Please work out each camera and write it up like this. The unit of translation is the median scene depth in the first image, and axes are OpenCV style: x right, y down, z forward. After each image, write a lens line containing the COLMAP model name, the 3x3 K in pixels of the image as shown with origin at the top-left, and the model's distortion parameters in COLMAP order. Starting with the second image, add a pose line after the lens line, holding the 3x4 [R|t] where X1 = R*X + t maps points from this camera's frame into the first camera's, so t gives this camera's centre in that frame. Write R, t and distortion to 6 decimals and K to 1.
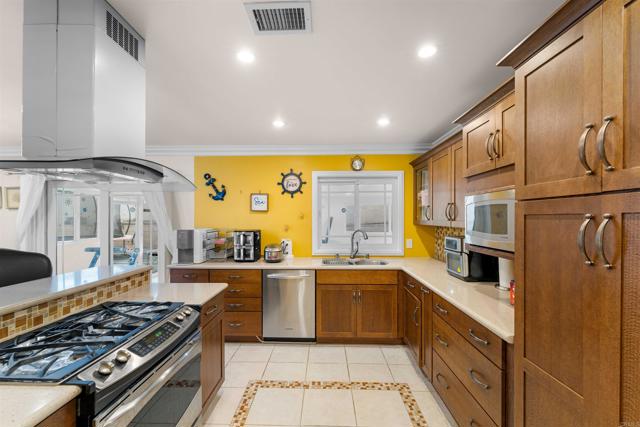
lens RADIAL K [[262.6, 0, 319.7], [0, 262.6, 215.8], [0, 0, 1]] dist [0.004067, -0.000175]
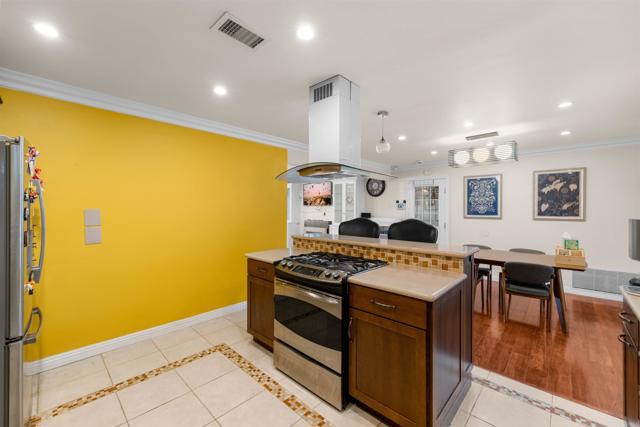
lens RADIAL K [[262.6, 0, 322.3], [0, 262.6, 209.4], [0, 0, 1]] dist [0.004067, -0.000175]
pose [[-0.667792, 0.001103, -0.744348, 0.408568], [0.001261, 0.999999, 0.000350, 0.060525], [0.744347, -0.000705, -0.667792, 1.658383]]
